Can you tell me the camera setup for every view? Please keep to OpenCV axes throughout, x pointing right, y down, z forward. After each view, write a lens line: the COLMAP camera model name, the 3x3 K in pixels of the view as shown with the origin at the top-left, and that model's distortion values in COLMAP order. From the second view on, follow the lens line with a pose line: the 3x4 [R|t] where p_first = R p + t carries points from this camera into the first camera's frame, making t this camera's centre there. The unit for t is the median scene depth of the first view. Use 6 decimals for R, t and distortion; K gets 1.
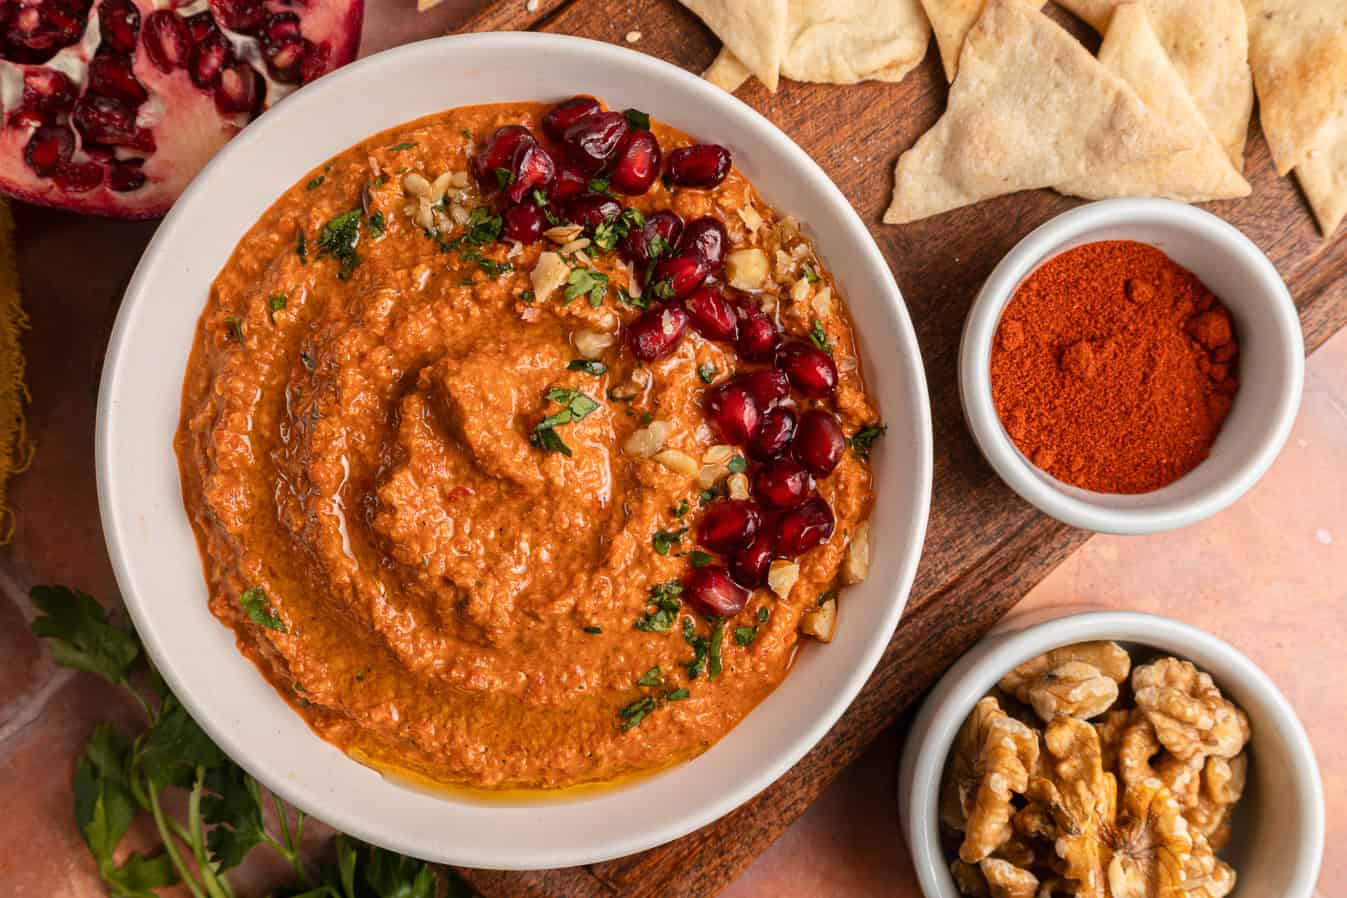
lens RADIAL K [[1746.9, 0, 670.0], [0, 1746.9, 452.2], [0, 0, 1]] dist [0.070057, 0.000000]
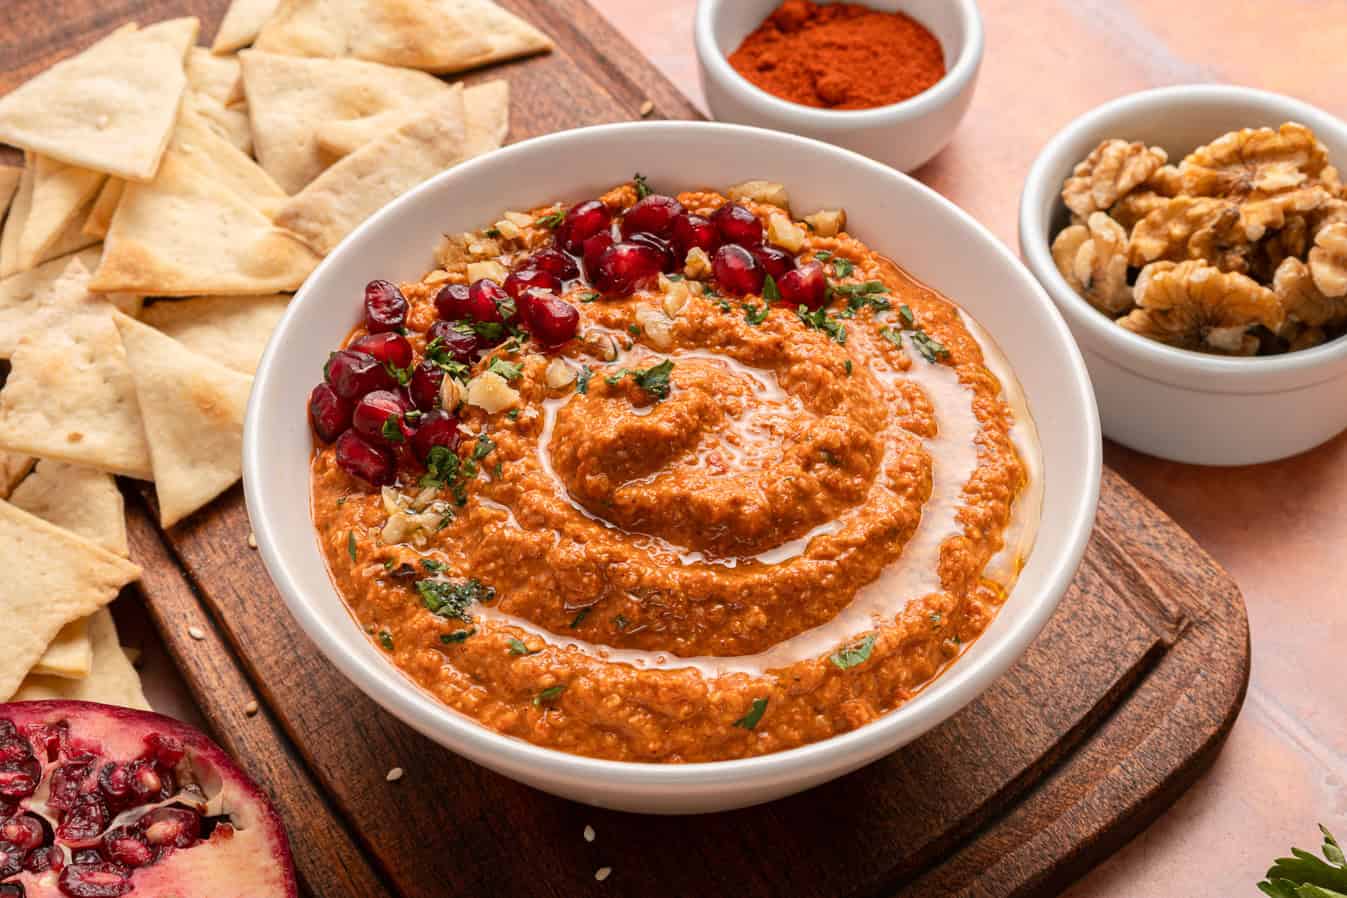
lens RADIAL K [[2701.1, 0, 674.4], [0, 2701.1, 449.9], [0, 0, 1]] dist [0.105587, 0.000000]
pose [[-0.033441, -0.763927, 0.644436, -1.060806], [0.999371, -0.033149, 0.012564, -0.018030], [0.011765, 0.644451, 0.764555, -0.144430]]
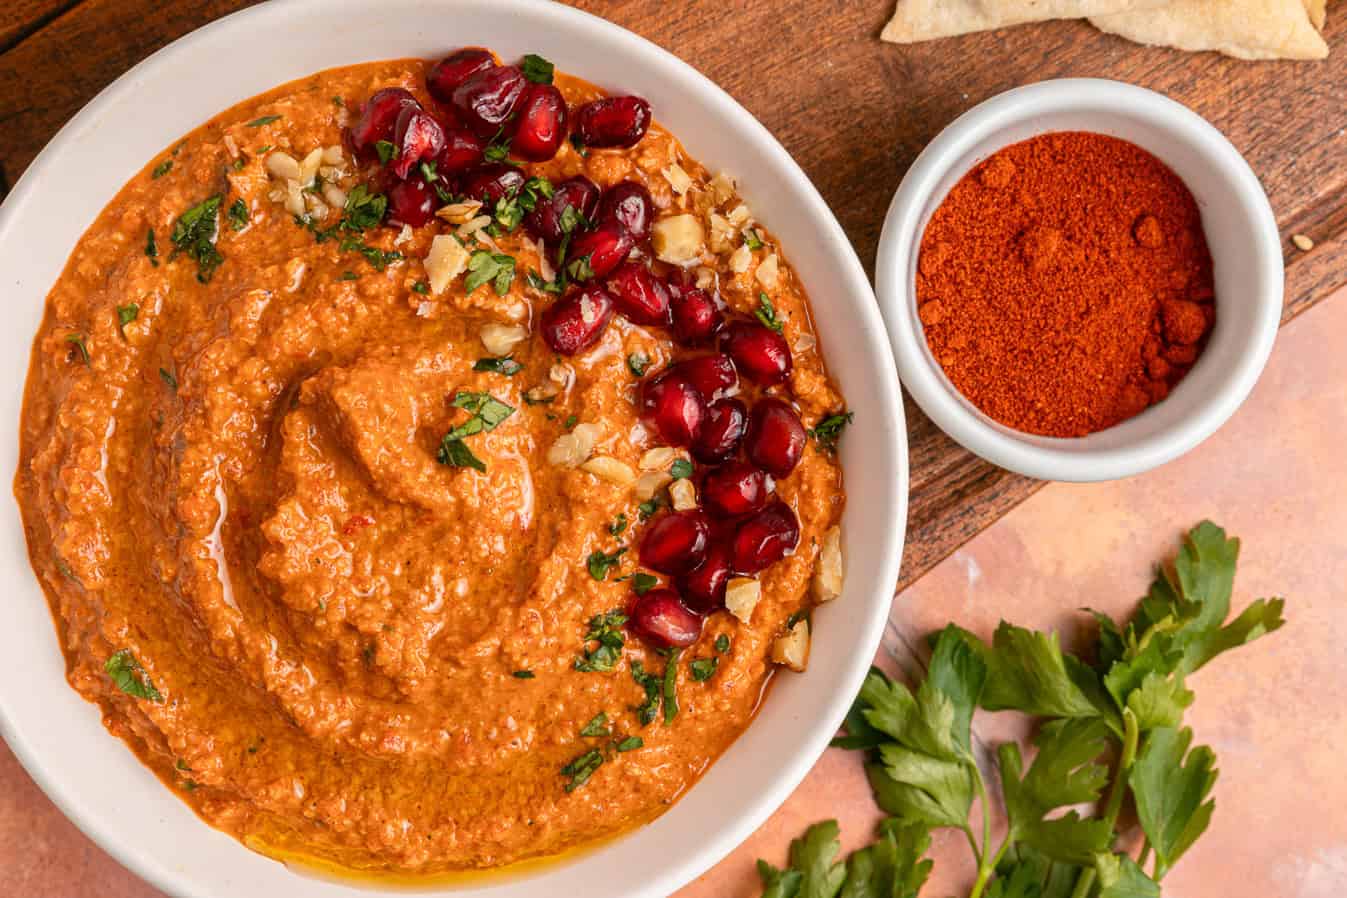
lens RADIAL K [[2701.1, 0, 669.4], [0, 2701.1, 455.5], [0, 0, 1]] dist [0.105587, 0.000000]
pose [[0.997824, -0.065366, 0.008691, 0.021882], [0.065430, 0.997830, -0.007321, 0.009735], [-0.008194, 0.007874, 0.999935, -0.314400]]
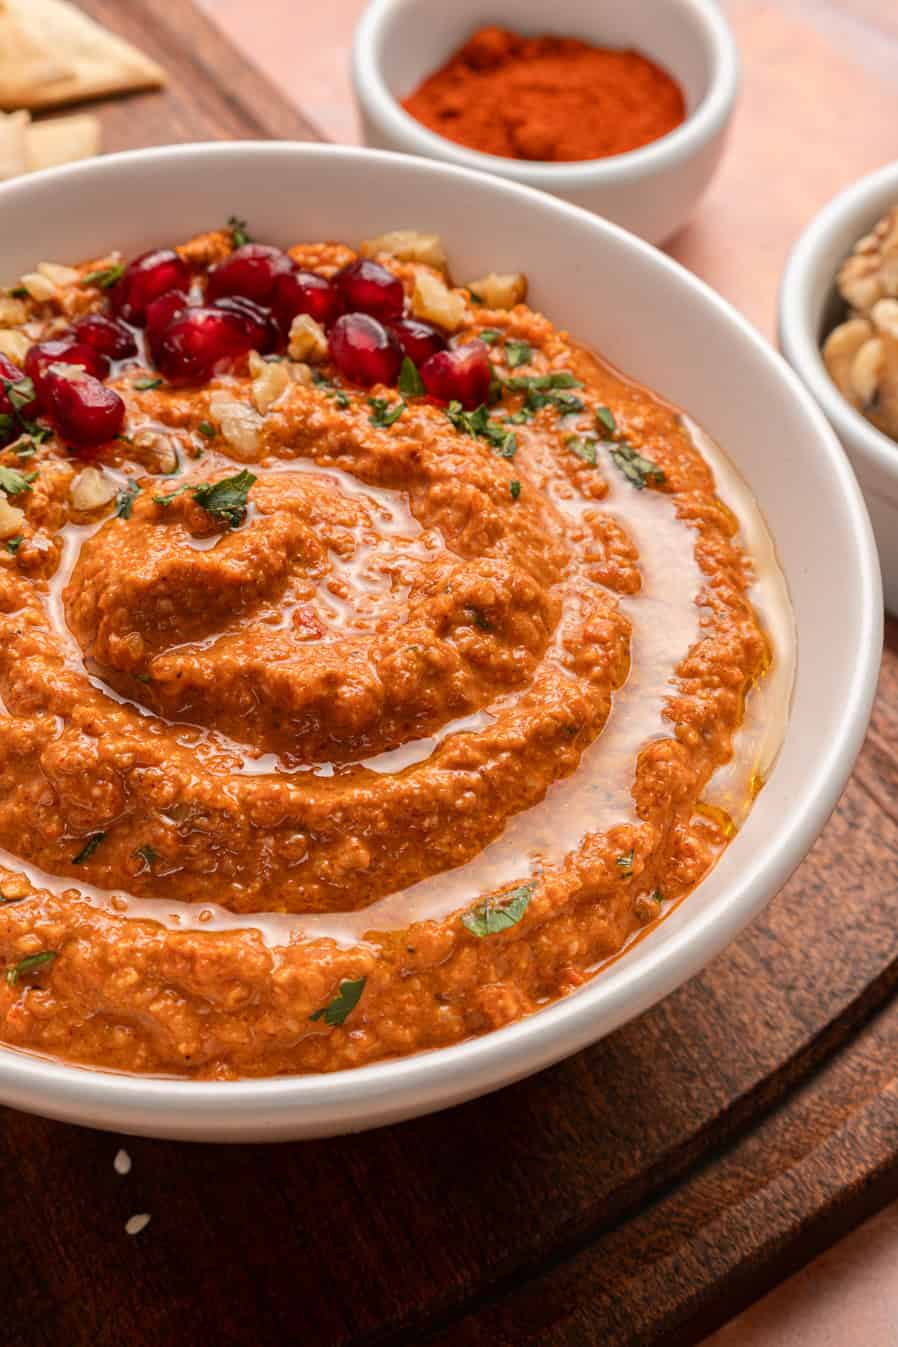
lens RADIAL K [[2701.1, 0, 449.7], [0, 2701.1, 672.2], [0, 0, 1]] dist [0.105587, 0.000000]
pose [[-0.012902, -0.765196, 0.643668, -0.769820], [0.999917, -0.009445, 0.008814, 0.065743], [-0.000665, 0.643728, 0.765254, 0.240367]]
